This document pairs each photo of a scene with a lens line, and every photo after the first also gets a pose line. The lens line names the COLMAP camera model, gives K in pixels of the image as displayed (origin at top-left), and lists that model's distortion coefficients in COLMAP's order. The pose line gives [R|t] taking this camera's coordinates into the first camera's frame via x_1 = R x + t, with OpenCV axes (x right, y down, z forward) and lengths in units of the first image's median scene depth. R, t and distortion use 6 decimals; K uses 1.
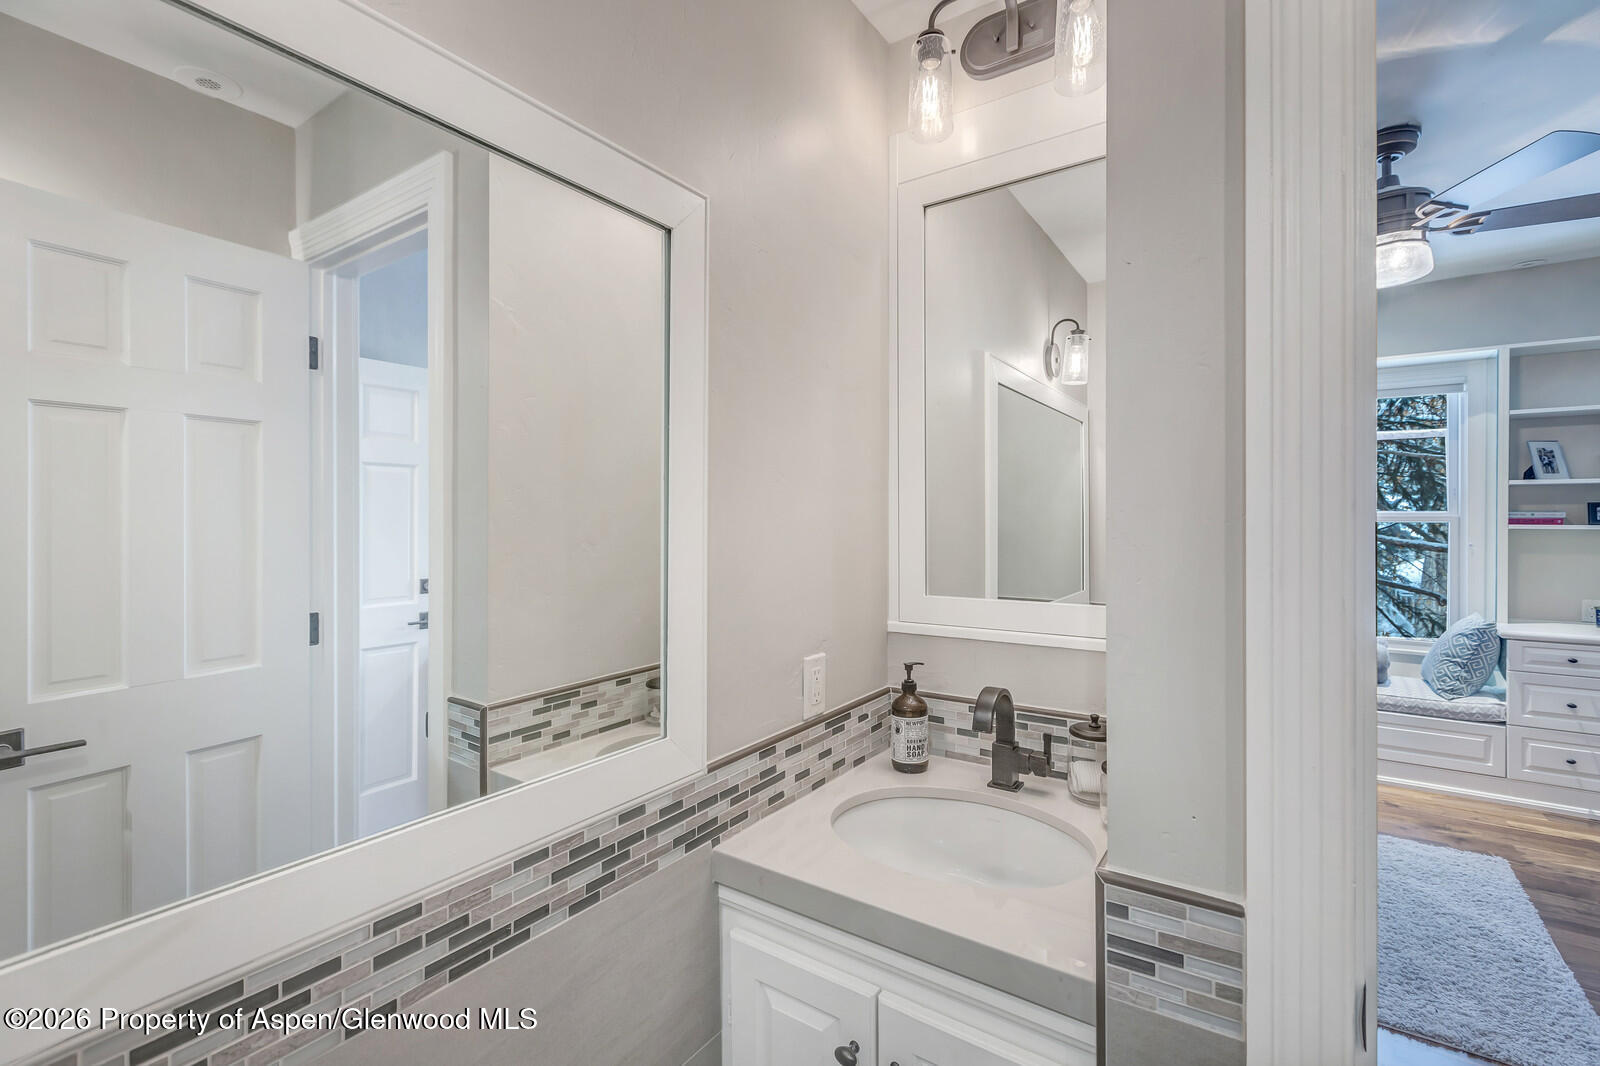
lens RADIAL K [[719.9, 0, 799.7], [0, 719.9, 526.5], [0, 0, 1]] dist [-0.000063, -0.000105]
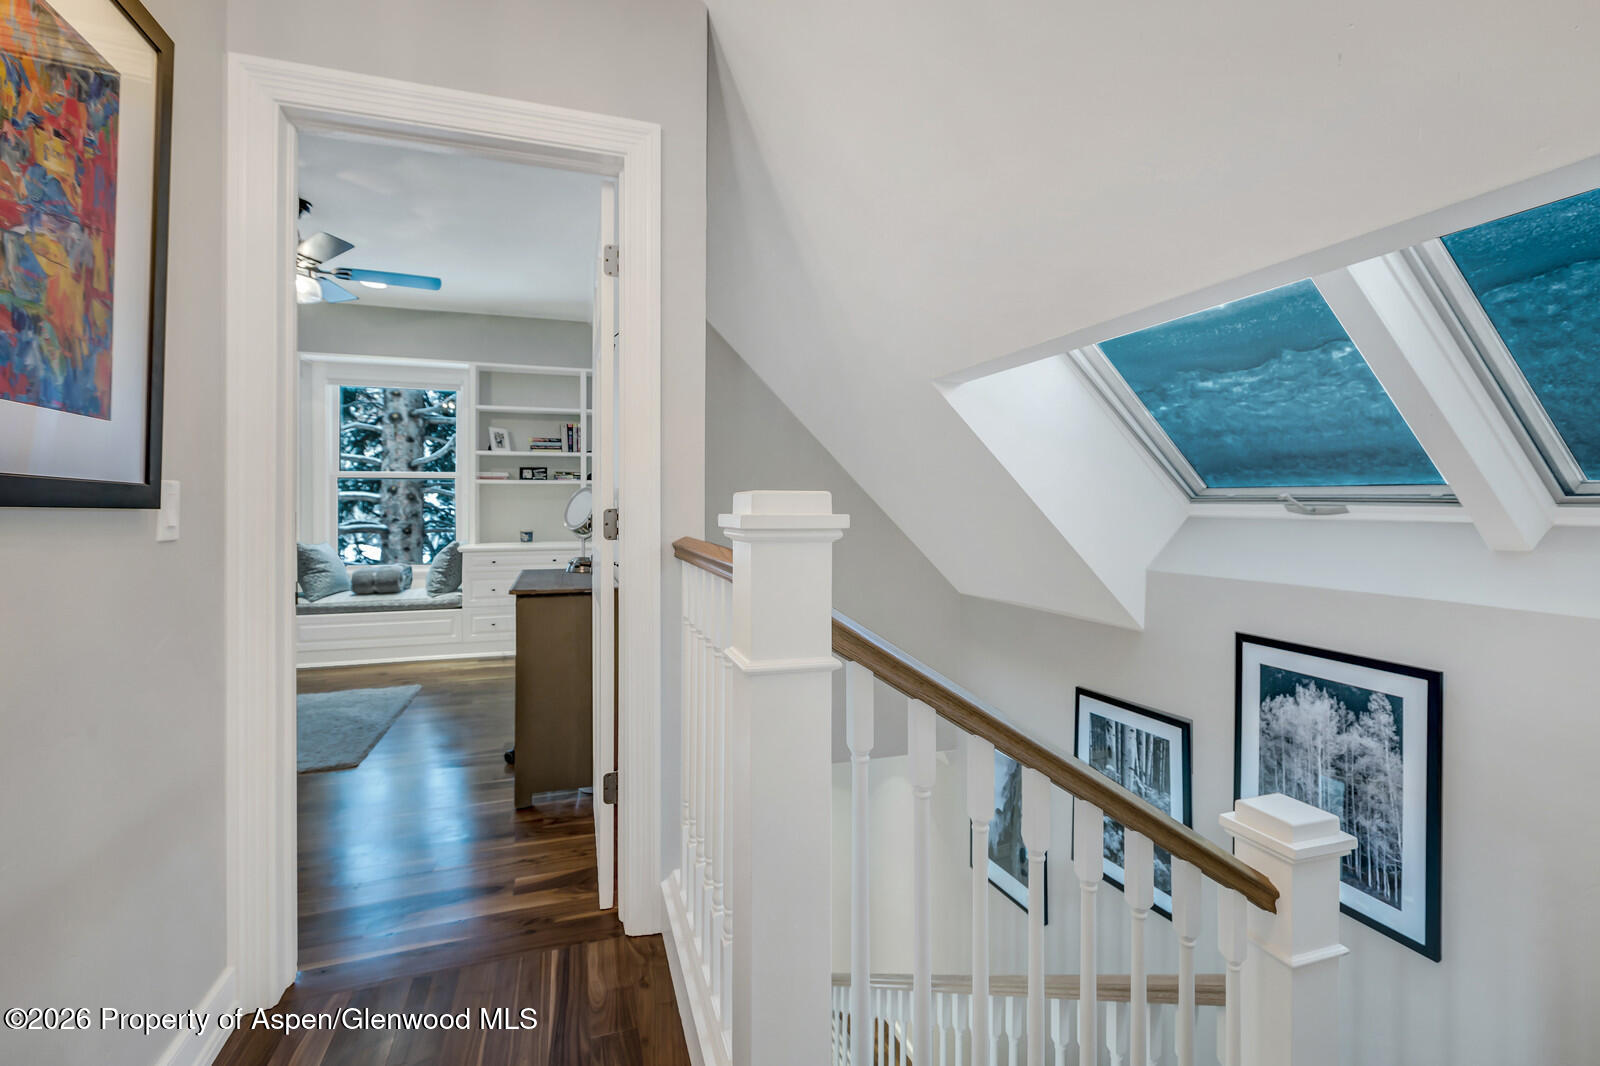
lens RADIAL K [[719.9, 0, 813.6], [0, 719.9, 504.8], [0, 0, 1]] dist [-0.000063, -0.000105]
pose [[0.598064, -0.000942, 0.801448, 0.186104], [0.002586, 0.999996, -0.000754, 0.054883], [-0.801444, 0.002523, 0.598064, -0.501373]]
